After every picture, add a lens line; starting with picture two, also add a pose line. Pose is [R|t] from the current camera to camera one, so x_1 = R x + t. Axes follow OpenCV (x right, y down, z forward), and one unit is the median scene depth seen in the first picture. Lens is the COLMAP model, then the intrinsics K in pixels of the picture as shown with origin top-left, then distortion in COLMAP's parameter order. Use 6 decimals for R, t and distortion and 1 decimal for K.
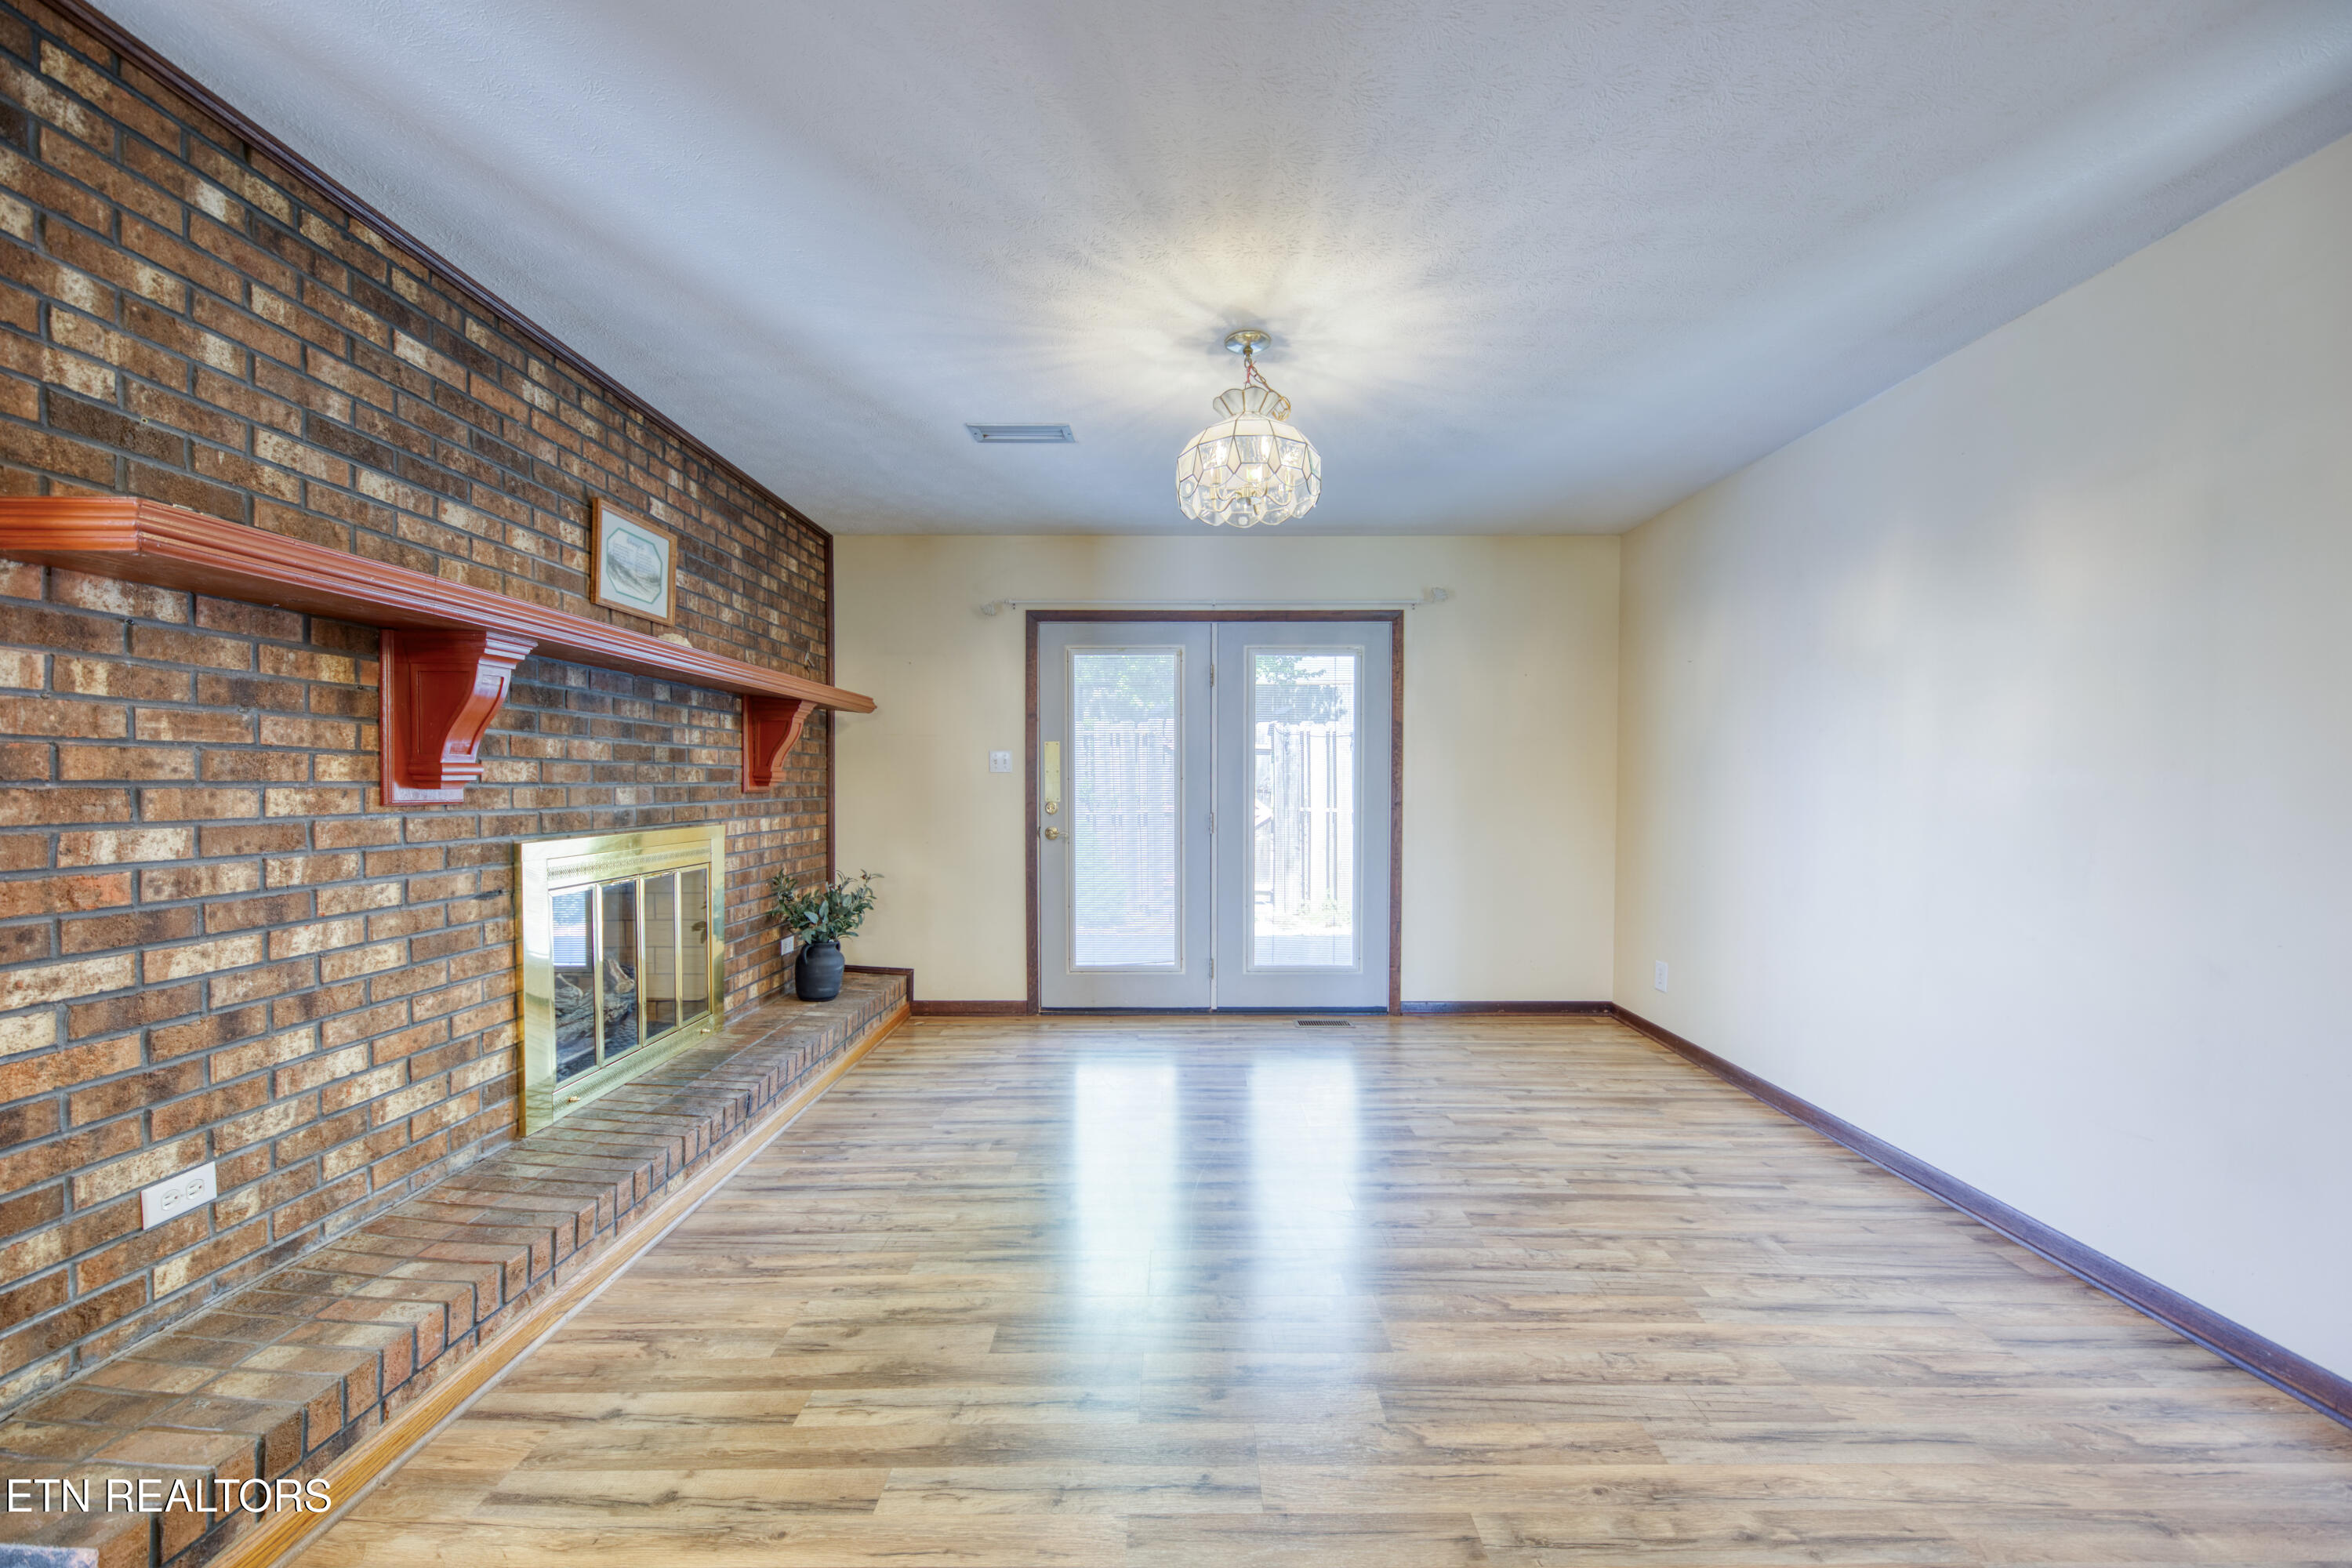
lens RADIAL K [[892.8, 0, 1133.4], [0, 892.8, 807.9], [0, 0, 1]] dist [-0.008102, -0.002047]
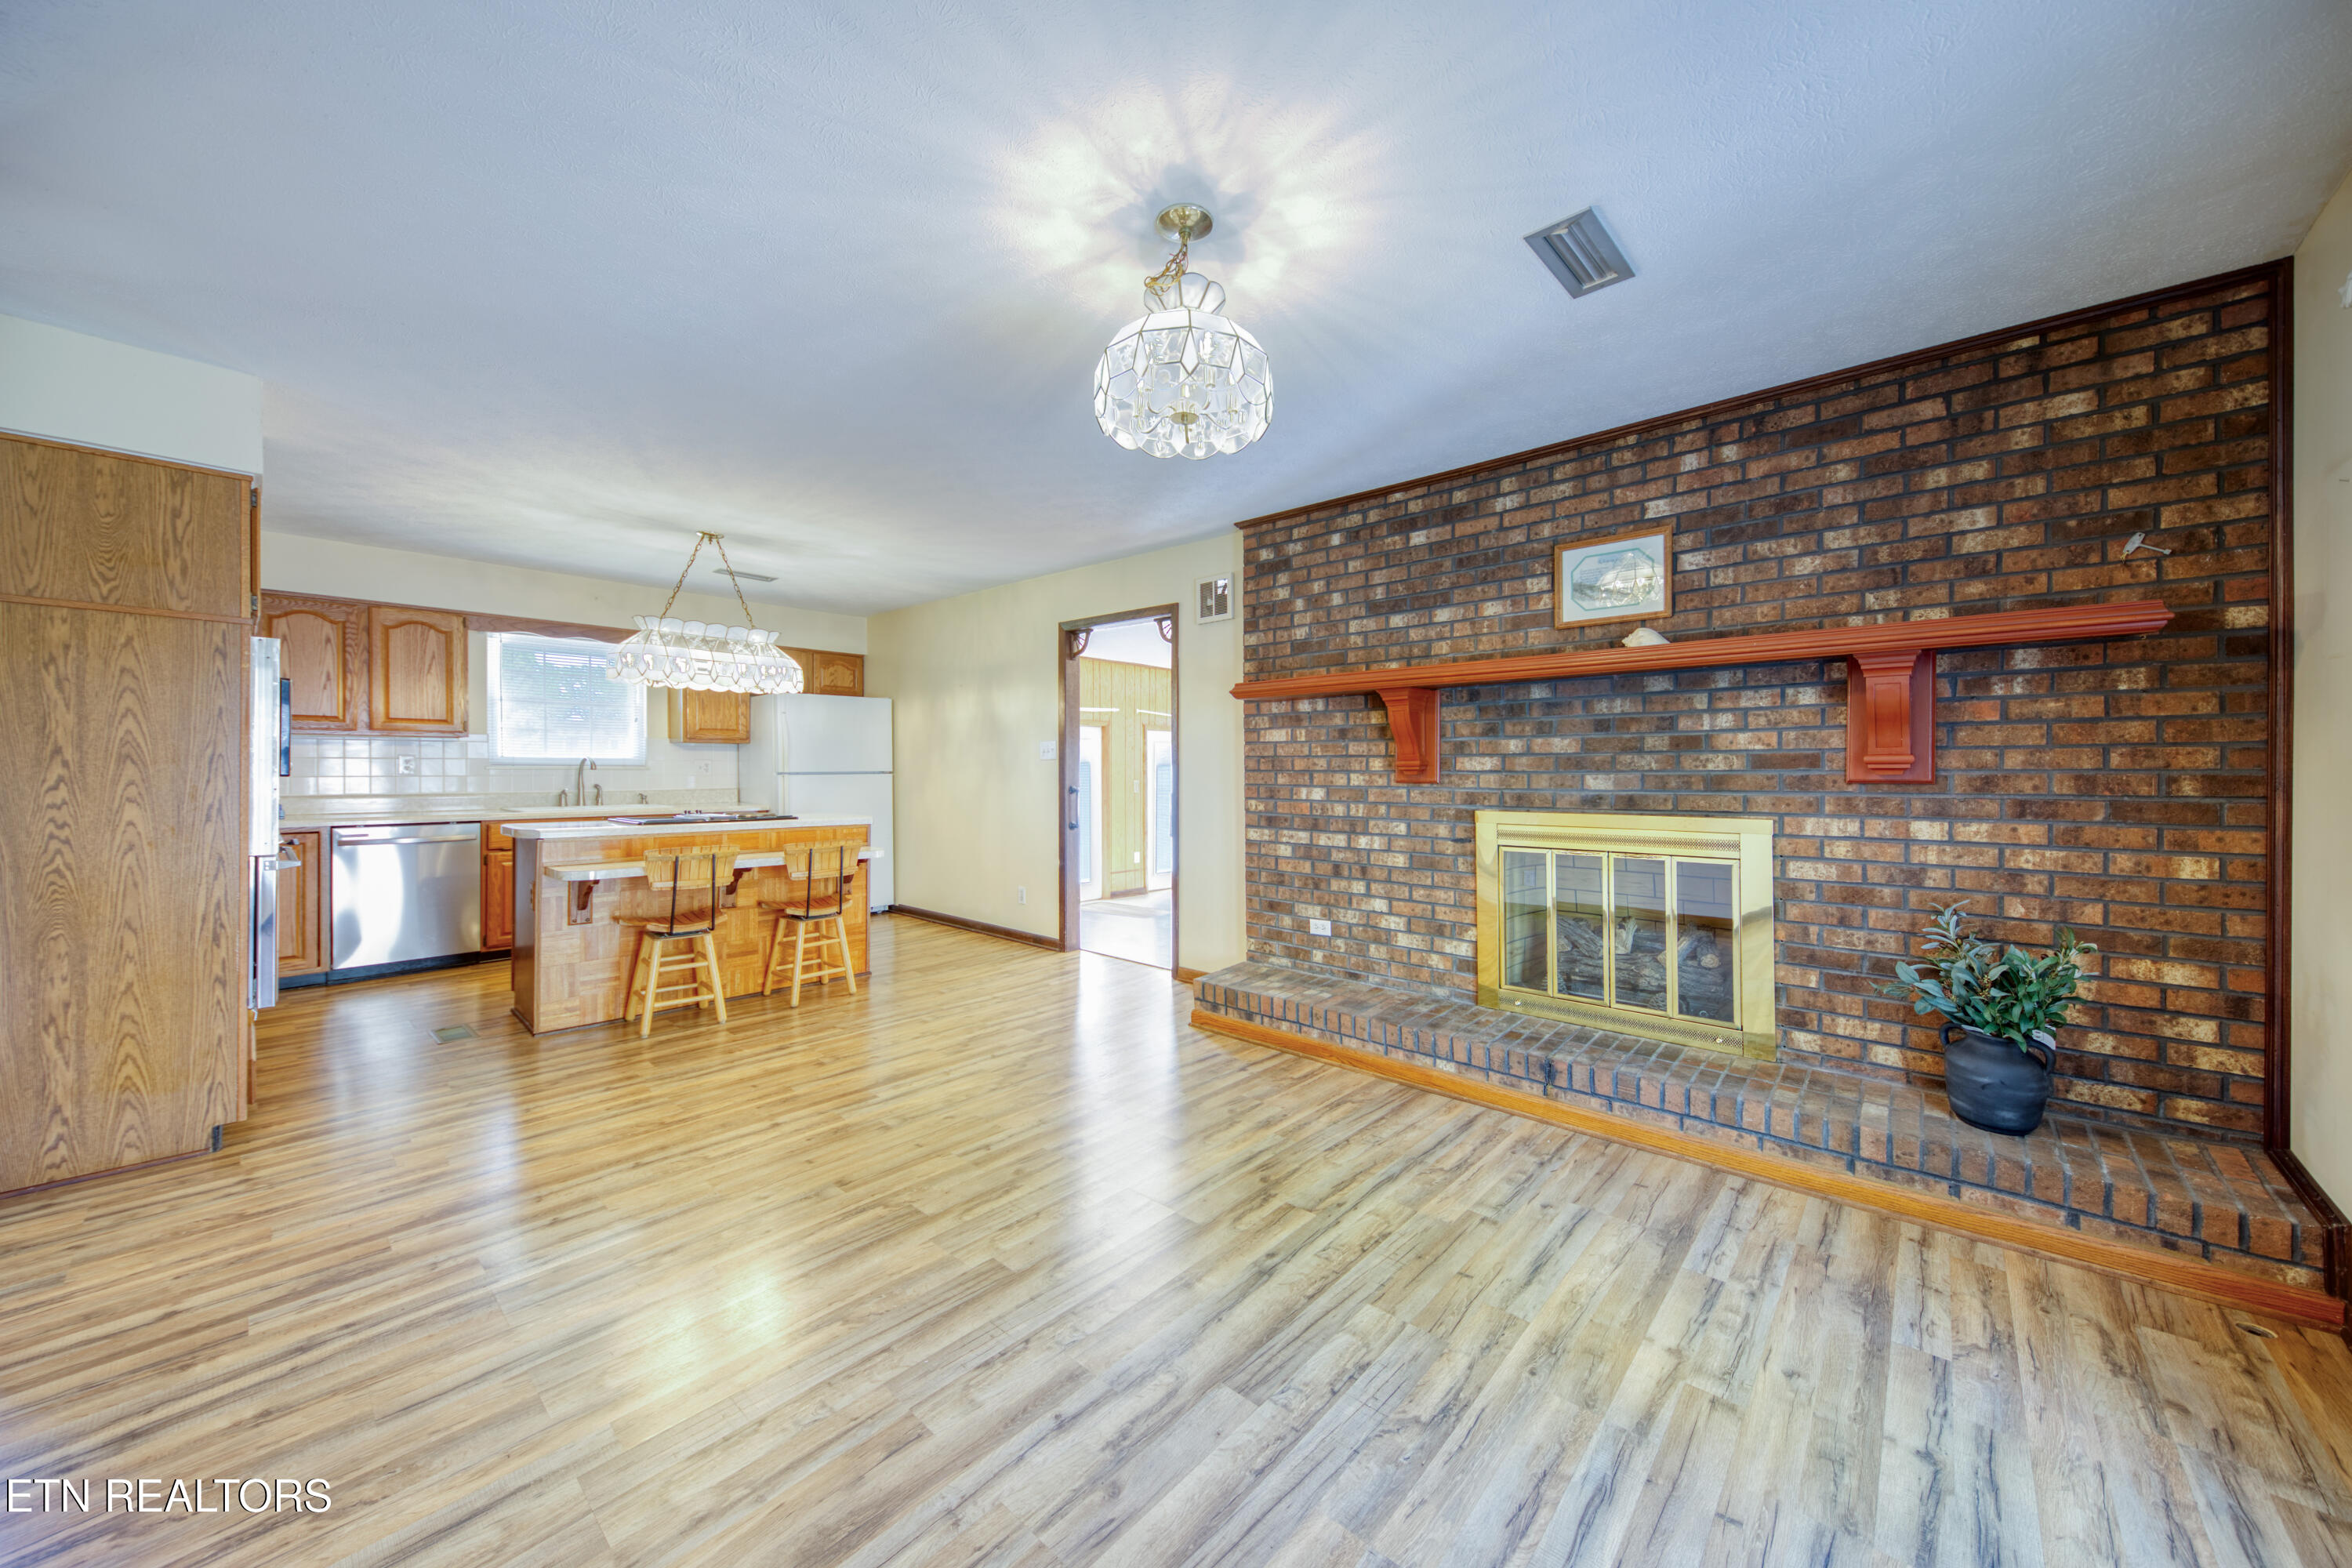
lens RADIAL K [[864.0, 0, 1194.8], [0, 864.0, 773.2], [0, 0, 1]] dist [0.003593, -0.000484]
pose [[-0.651621, 0.001758, -0.758543, 0.643390], [-0.020618, 0.999587, 0.020028, -0.037596], [0.758264, 0.028690, -0.651316, 1.369845]]
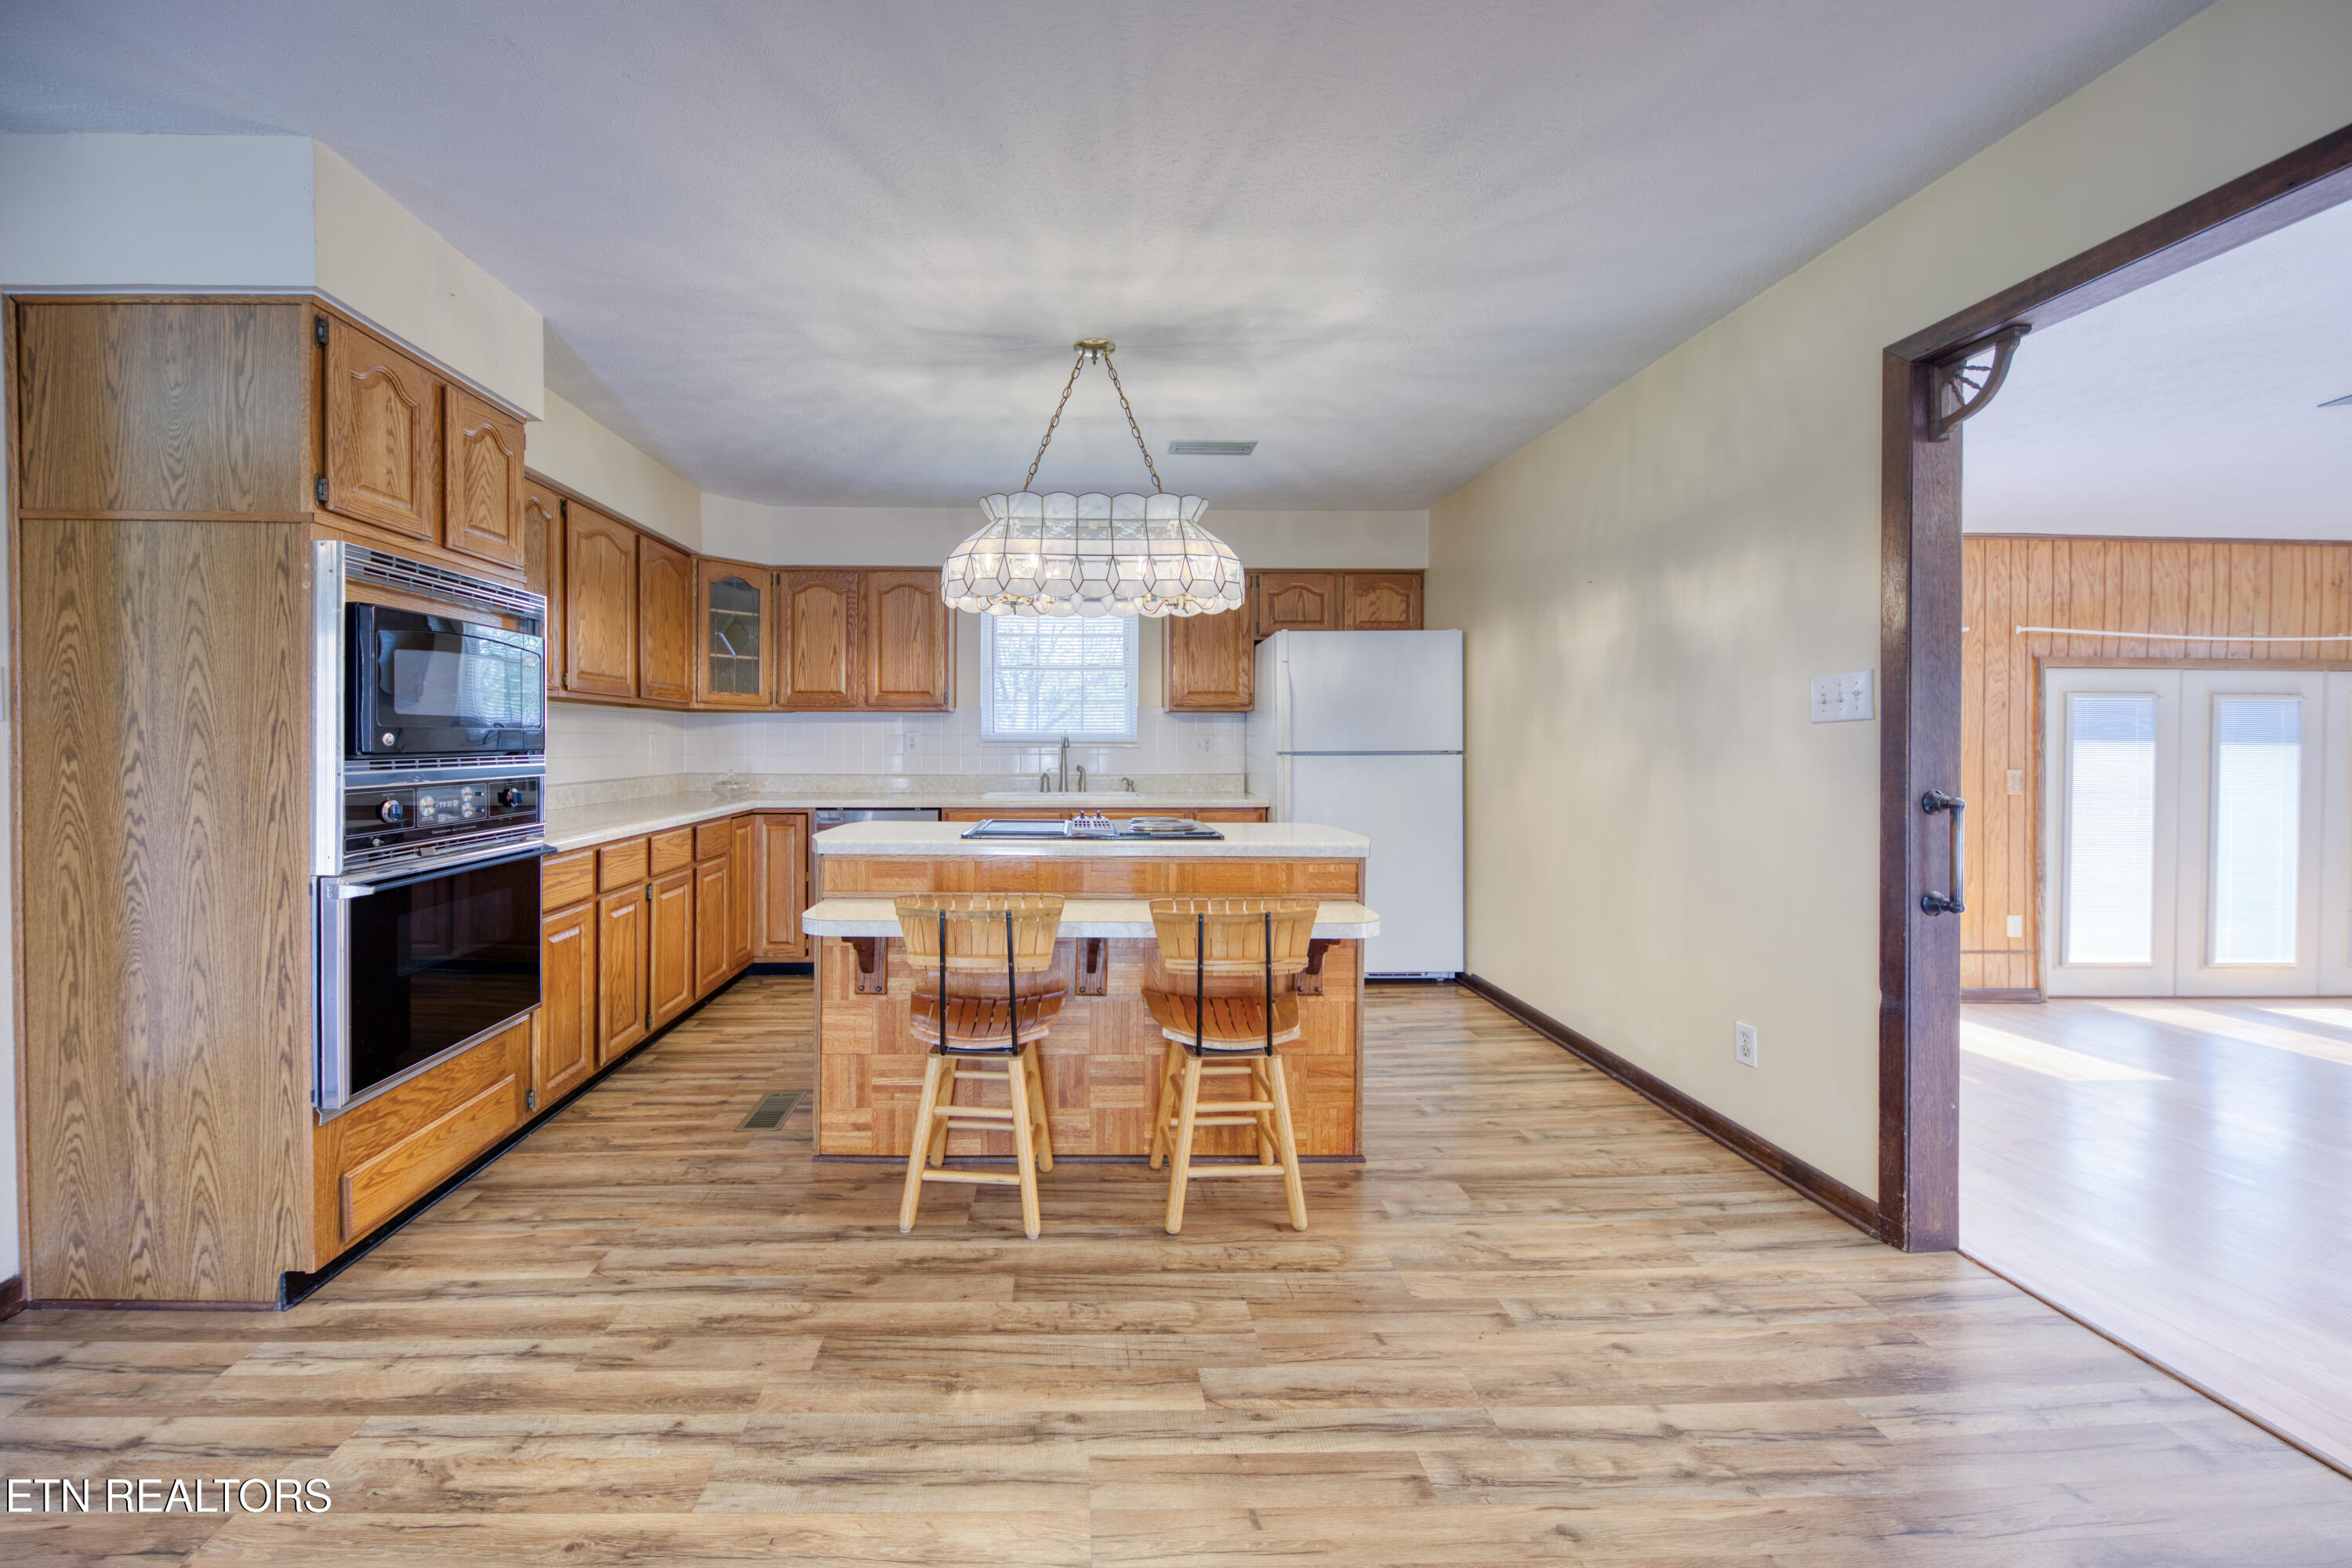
lens RADIAL K [[864.0, 0, 1042.4], [0, 864.0, 754.7], [0, 0, 1]] dist [0.003593, -0.000484]
pose [[-0.999969, -0.002820, -0.007367, 0.022937], [-0.003057, 0.999470, 0.032400, -0.013144], [0.007272, 0.032422, -0.999448, 0.520785]]
